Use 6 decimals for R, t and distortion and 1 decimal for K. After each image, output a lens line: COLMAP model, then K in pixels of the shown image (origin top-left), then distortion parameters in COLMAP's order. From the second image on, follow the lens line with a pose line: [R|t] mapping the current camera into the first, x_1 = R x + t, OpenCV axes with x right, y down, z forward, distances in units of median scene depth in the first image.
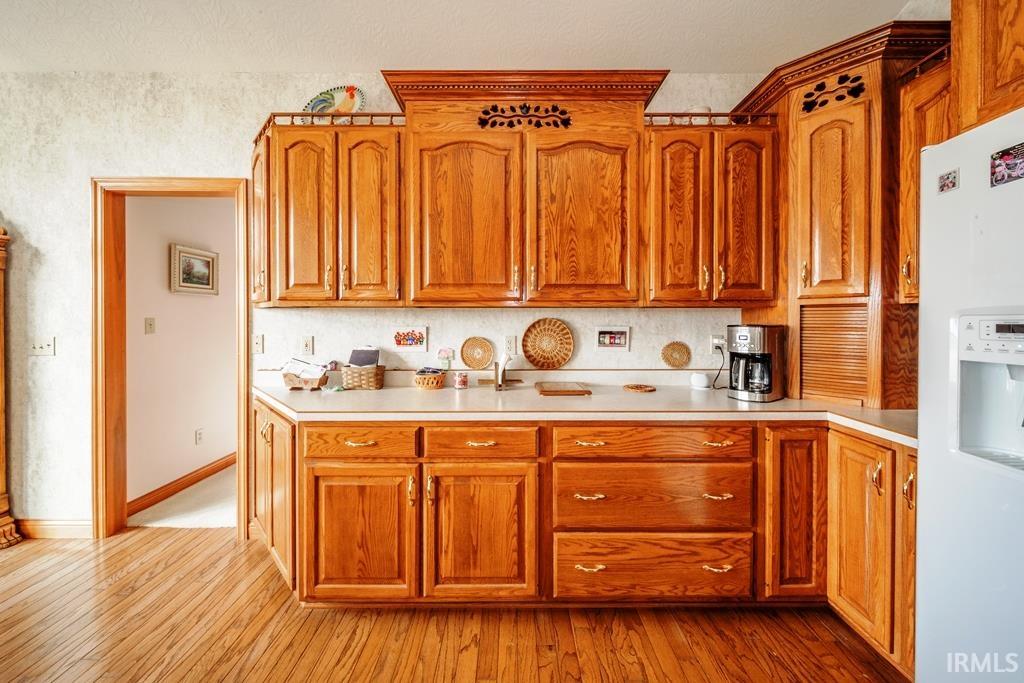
lens RADIAL K [[369.0, 0, 512.7], [0, 369.0, 321.5], [0, 0, 1]] dist [-0.000898, -0.000658]
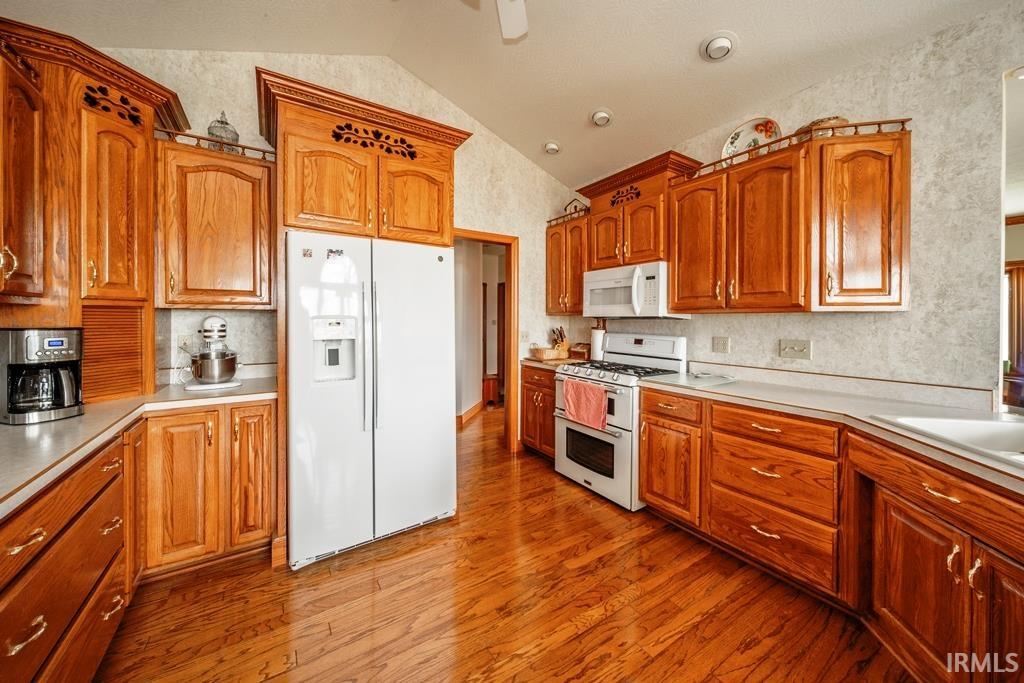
lens RADIAL K [[369.0, 0, 512.7], [0, 369.0, 321.5], [0, 0, 1]] dist [-0.000898, -0.000658]
pose [[-0.546680, -0.006037, 0.837320, -0.567324], [0.003022, 0.999953, 0.009182, -0.008103], [-0.837336, 0.007550, -0.546636, 0.556857]]
